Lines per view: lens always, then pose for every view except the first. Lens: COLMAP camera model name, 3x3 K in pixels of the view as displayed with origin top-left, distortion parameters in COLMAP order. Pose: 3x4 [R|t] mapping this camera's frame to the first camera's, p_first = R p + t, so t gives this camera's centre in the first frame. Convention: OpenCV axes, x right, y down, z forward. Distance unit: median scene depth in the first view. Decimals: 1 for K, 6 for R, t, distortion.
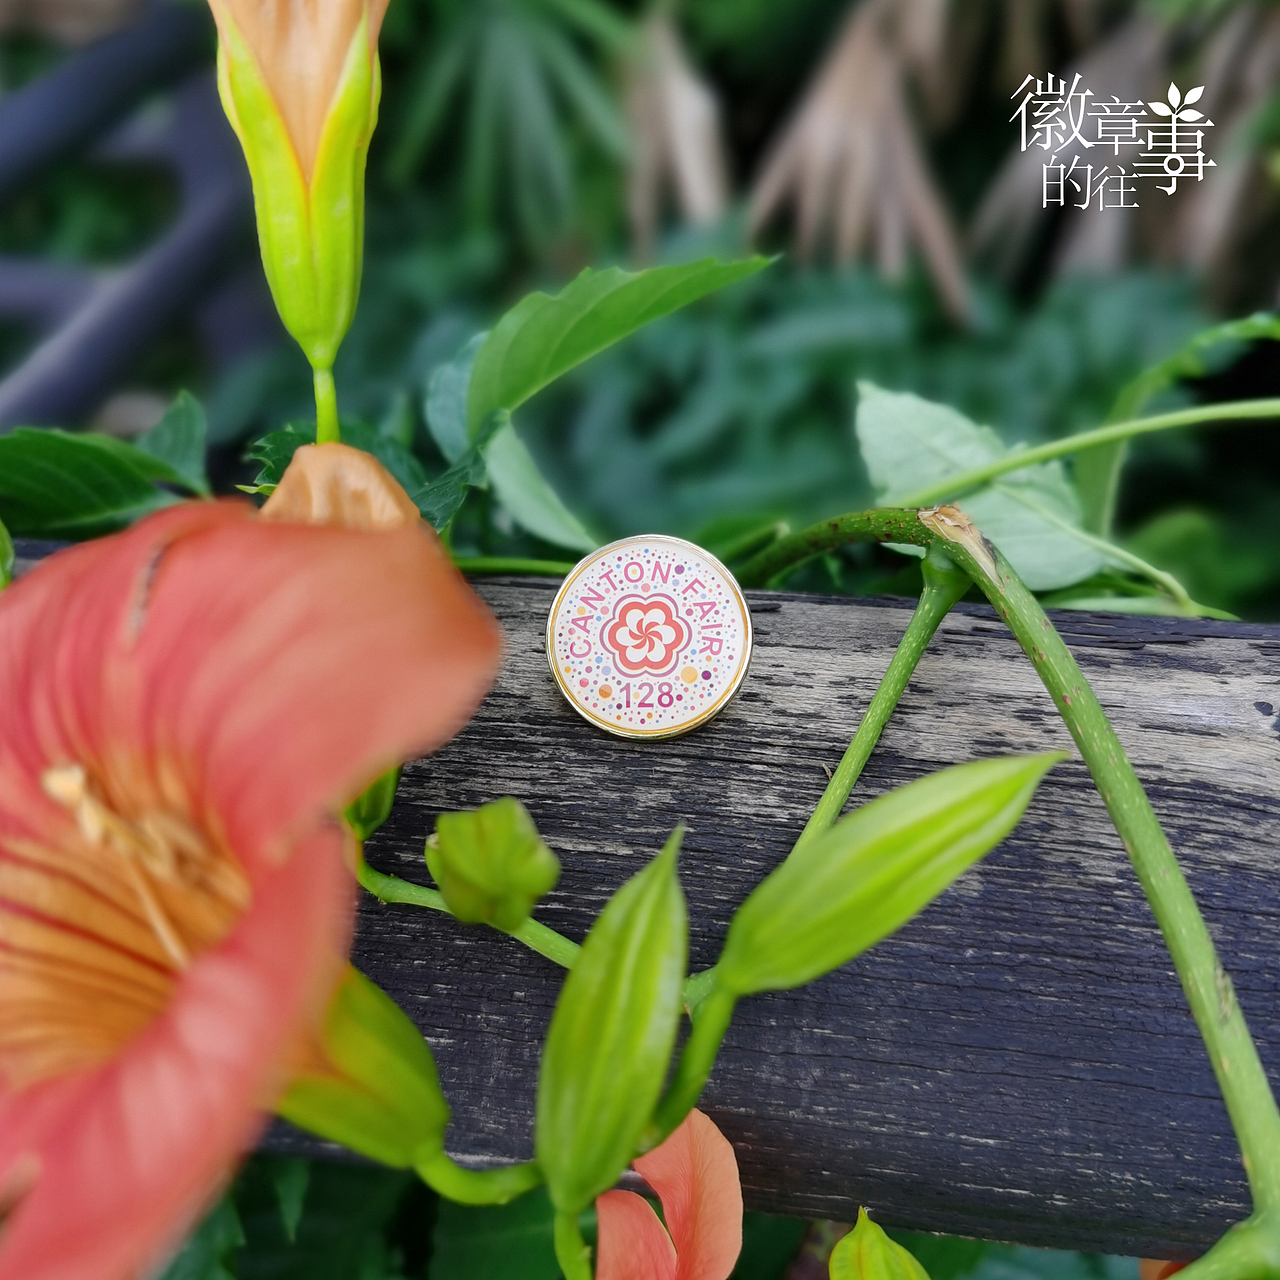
lens RADIAL K [[1298.9, 0, 610.4], [0, 1298.9, 649.6], [0, 0, 1]] dist [-0.059276, 0.113279]
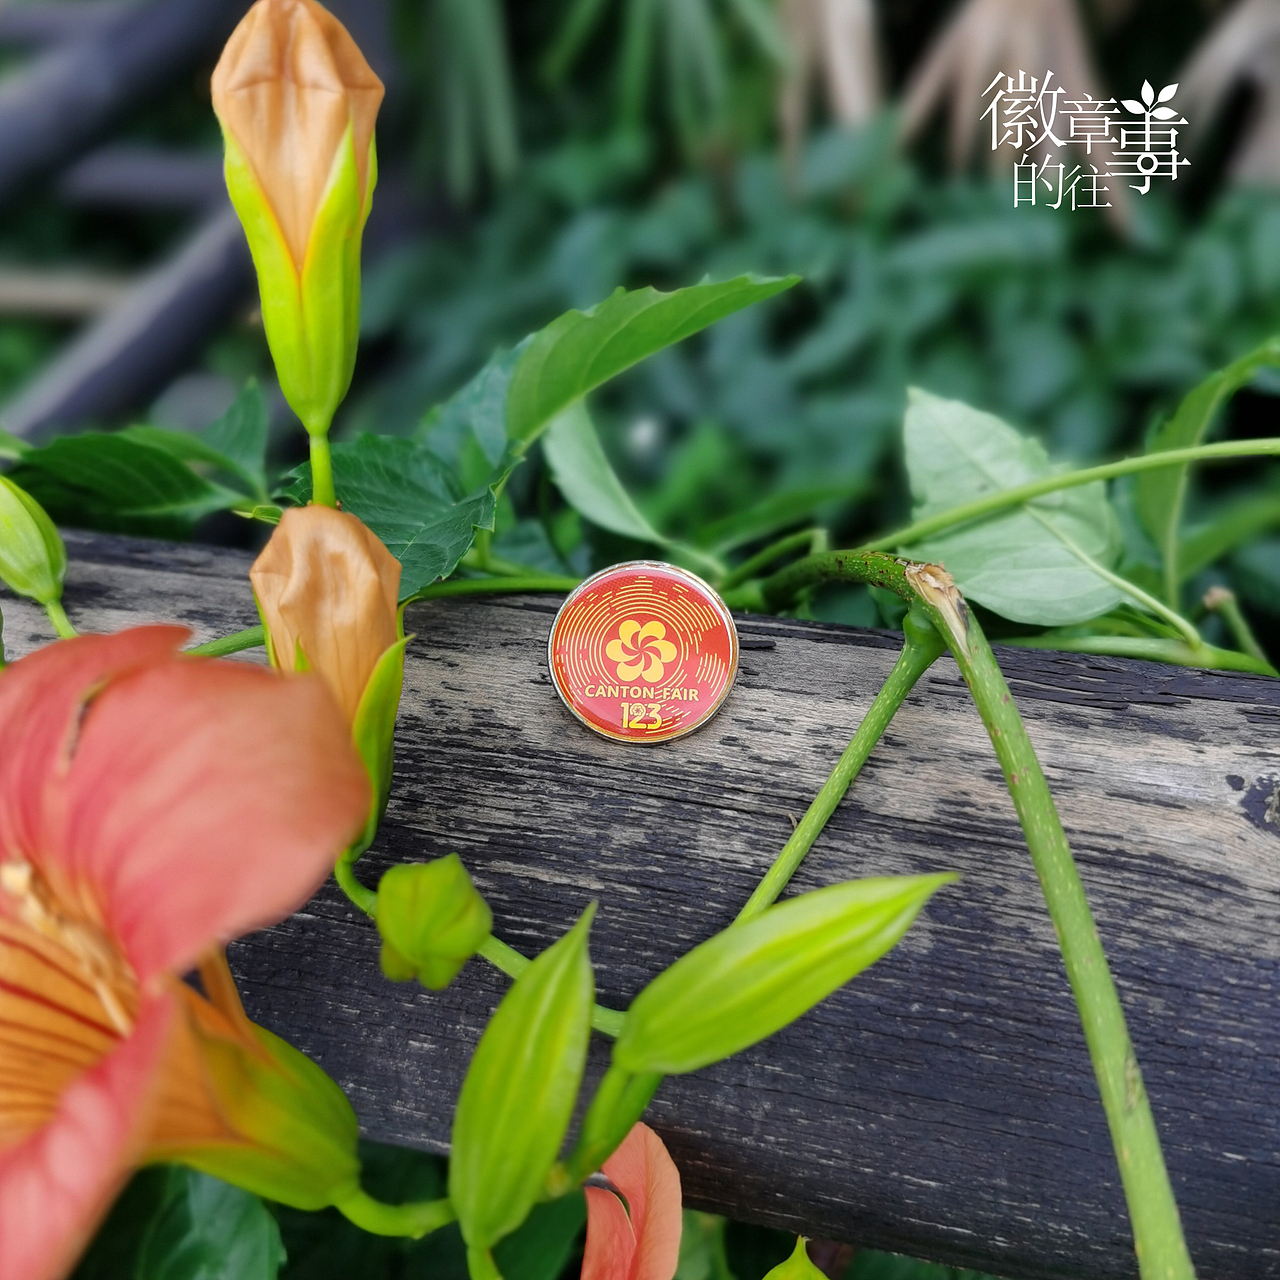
lens RADIAL K [[1308.6, 0, 608.1], [0, 1308.6, 617.8], [0, 0, 1]] dist [-0.070365, 0.127703]
pose [[0.994378, 0.042043, -0.097184, 0.115499], [-0.037915, 0.998314, 0.043939, -0.110933], [0.098868, -0.040007, 0.994296, -0.051433]]
